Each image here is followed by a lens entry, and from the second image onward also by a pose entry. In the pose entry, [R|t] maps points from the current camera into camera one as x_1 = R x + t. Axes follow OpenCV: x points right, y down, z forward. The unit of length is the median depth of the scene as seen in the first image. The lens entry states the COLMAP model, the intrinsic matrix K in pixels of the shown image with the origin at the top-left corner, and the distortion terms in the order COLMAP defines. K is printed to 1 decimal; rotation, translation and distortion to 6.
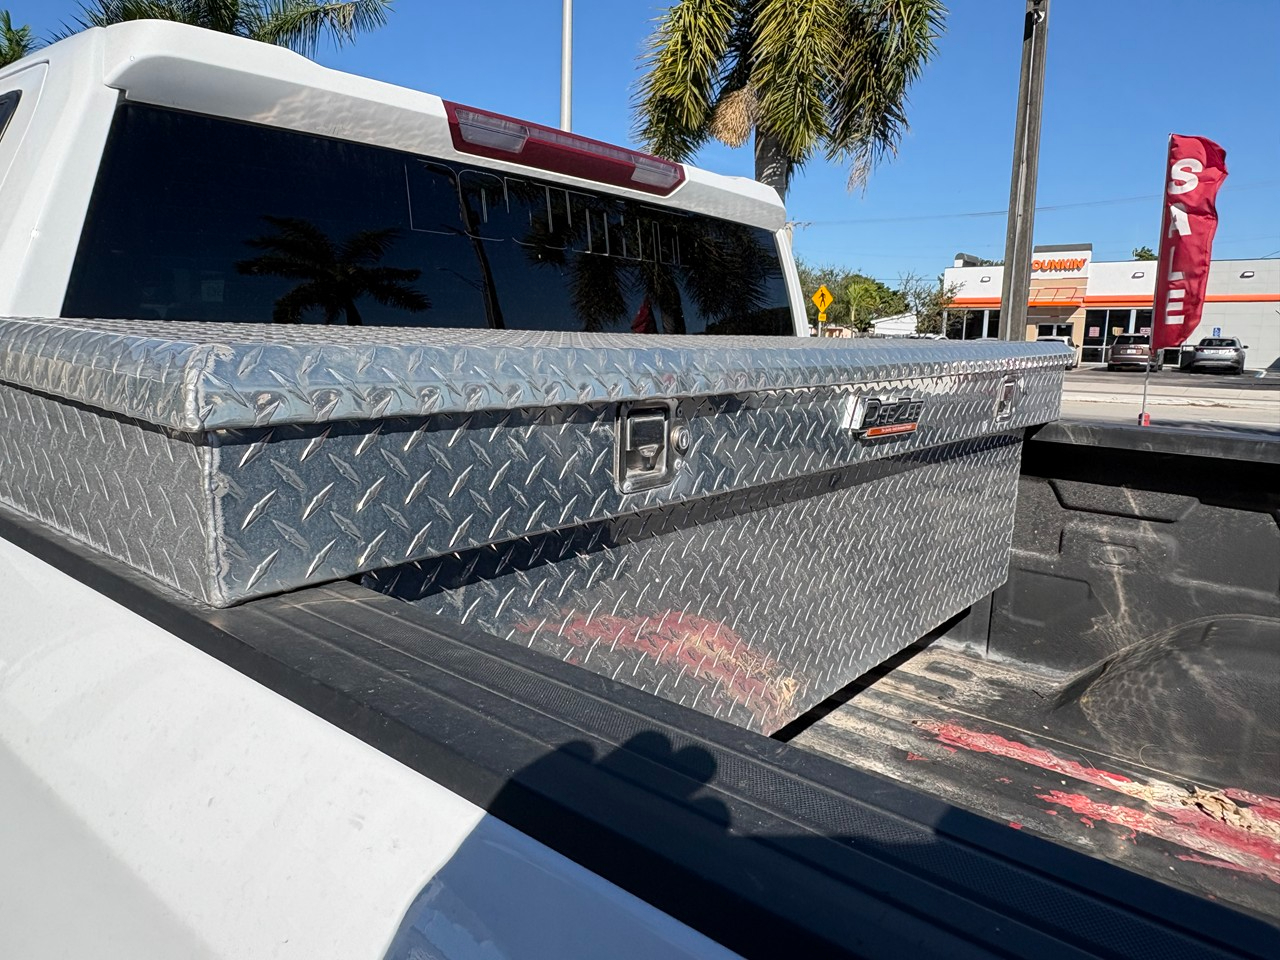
lens RADIAL K [[848.3, 0, 613.5], [0, 848.3, 464.7], [0, 0, 1]] dist [-0.003012, 0.004876]
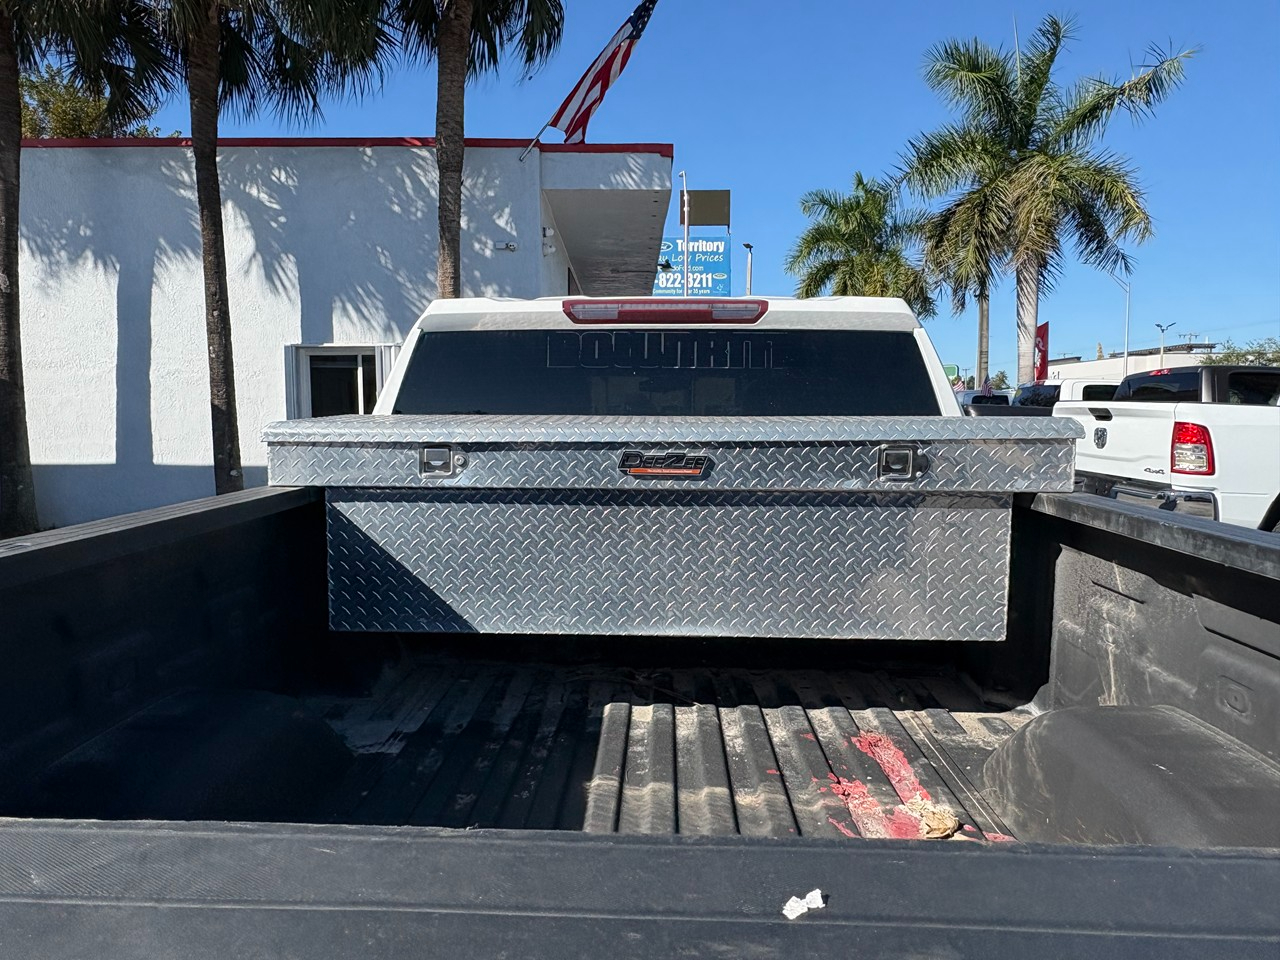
lens RADIAL K [[848.3, 0, 628.7], [0, 848.3, 479.9], [0, 0, 1]] dist [-0.003012, 0.004876]
pose [[0.620560, 0.041093, -0.783082, 0.828396], [-0.106888, 0.993738, -0.032556, 0.018966], [0.776840, 0.103905, 0.621066, -0.041902]]
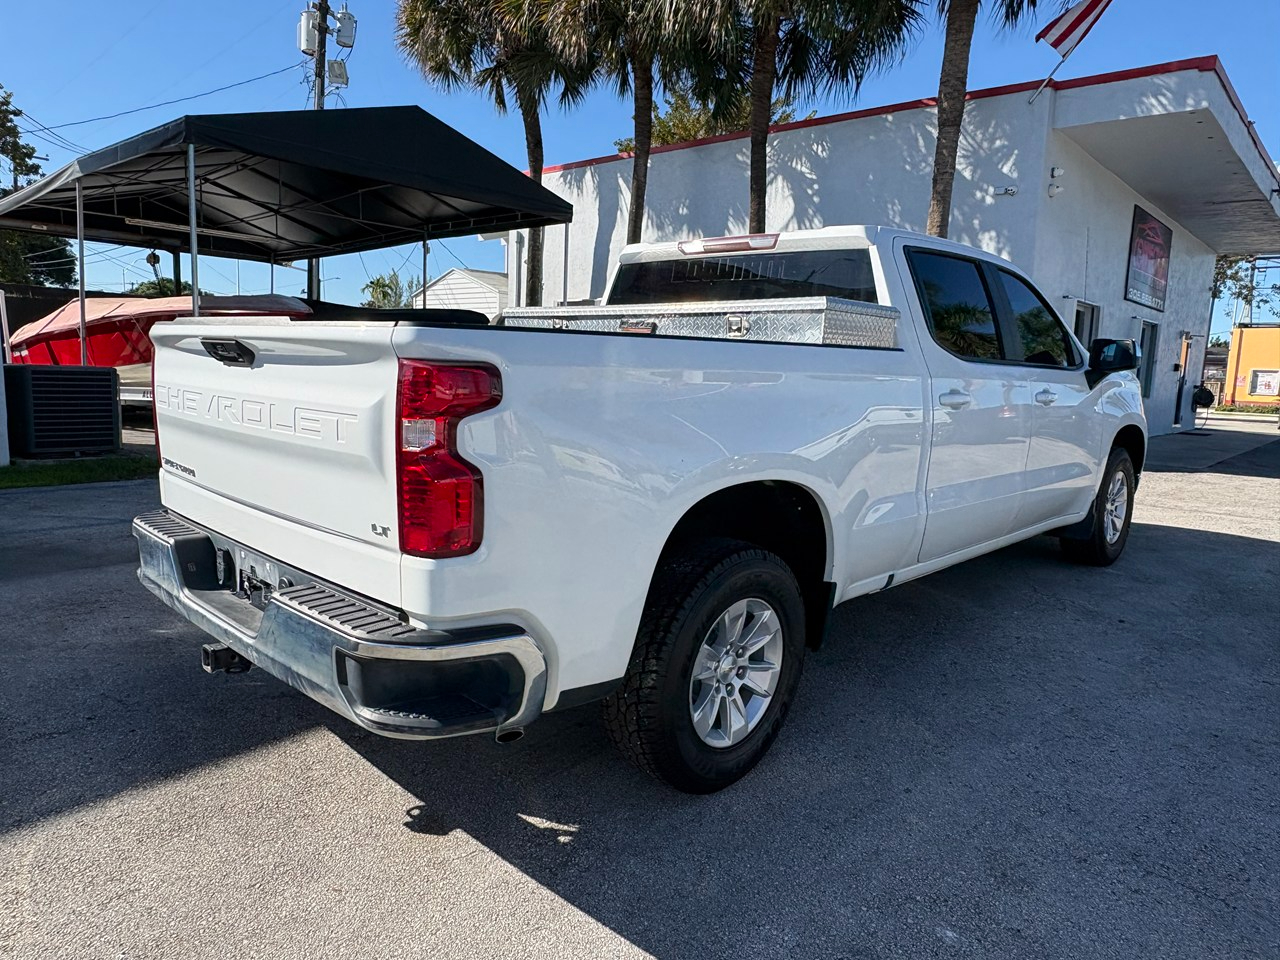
lens RADIAL K [[848.3, 0, 631.4], [0, 848.3, 479.2], [0, 0, 1]] dist [-0.003012, 0.004876]
pose [[-0.054788, 0.118009, -0.991500, 1.828383], [-0.192255, 0.973164, 0.126450, 0.052350], [0.979814, 0.197549, -0.030630, 0.621681]]
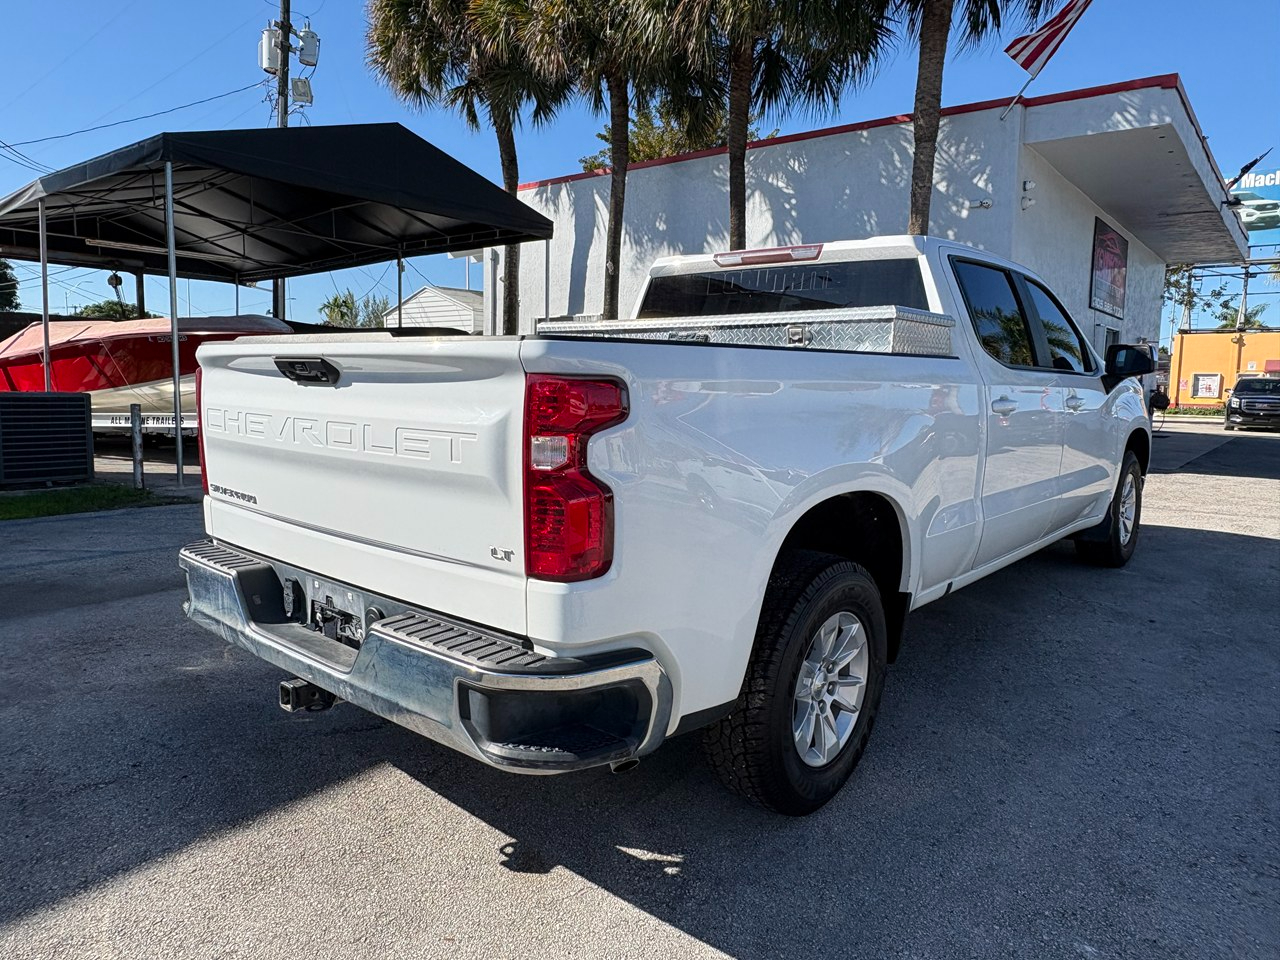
lens RADIAL K [[848.3, 0, 643.1], [0, 848.3, 473.8], [0, 0, 1]] dist [-0.003012, 0.004876]
pose [[0.005475, 0.094433, -0.995516, 1.801074], [-0.172652, 0.980670, 0.092075, 0.087602], [0.984968, 0.171374, 0.021673, 0.449683]]
